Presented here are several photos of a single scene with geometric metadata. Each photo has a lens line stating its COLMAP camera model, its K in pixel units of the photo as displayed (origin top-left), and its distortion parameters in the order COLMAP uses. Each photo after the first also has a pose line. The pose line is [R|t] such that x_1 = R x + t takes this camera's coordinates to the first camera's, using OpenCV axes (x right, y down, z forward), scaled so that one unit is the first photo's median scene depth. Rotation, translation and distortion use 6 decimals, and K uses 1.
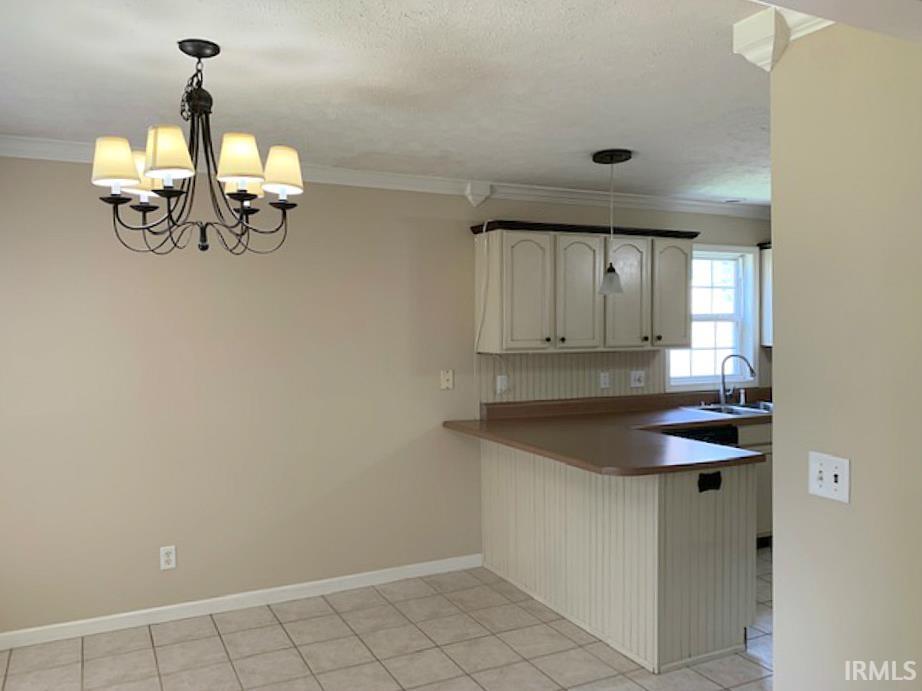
lens RADIAL K [[754.7, 0, 461.0], [0, 754.7, 345.5], [0, 0, 1]] dist [0.109742, -0.190910]
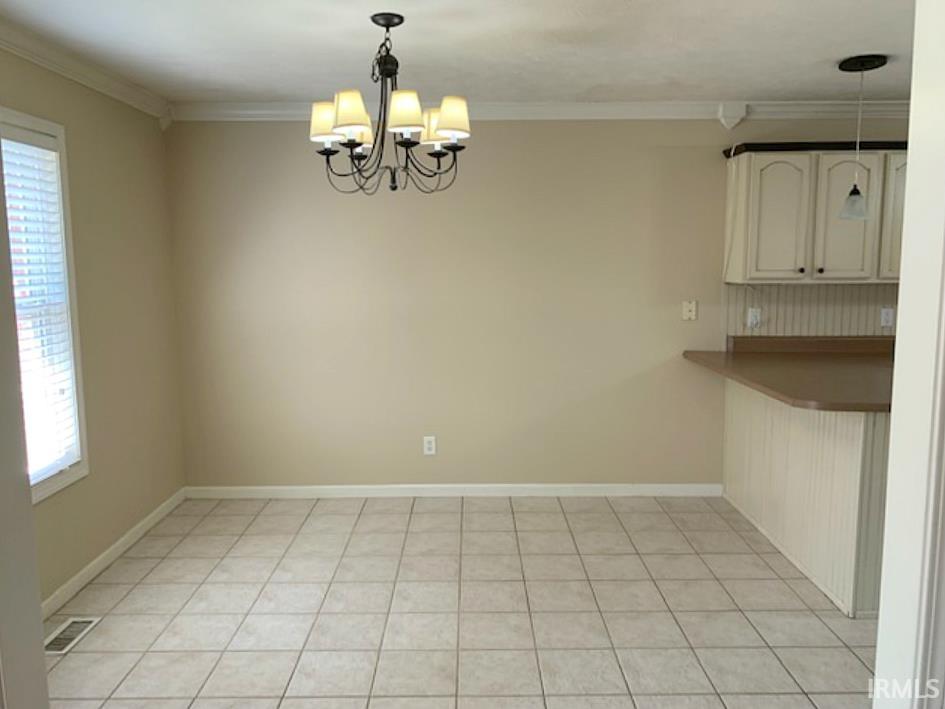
lens RADIAL K [[754.0, 0, 472.5], [0, 754.0, 354.5], [0, 0, 1]] dist [0.111035, -0.136168]
pose [[0.896657, 0.058029, -0.438906, 0.195706], [-0.016031, 0.994978, 0.098799, 0.010203], [0.442435, -0.081553, 0.893085, -0.038499]]
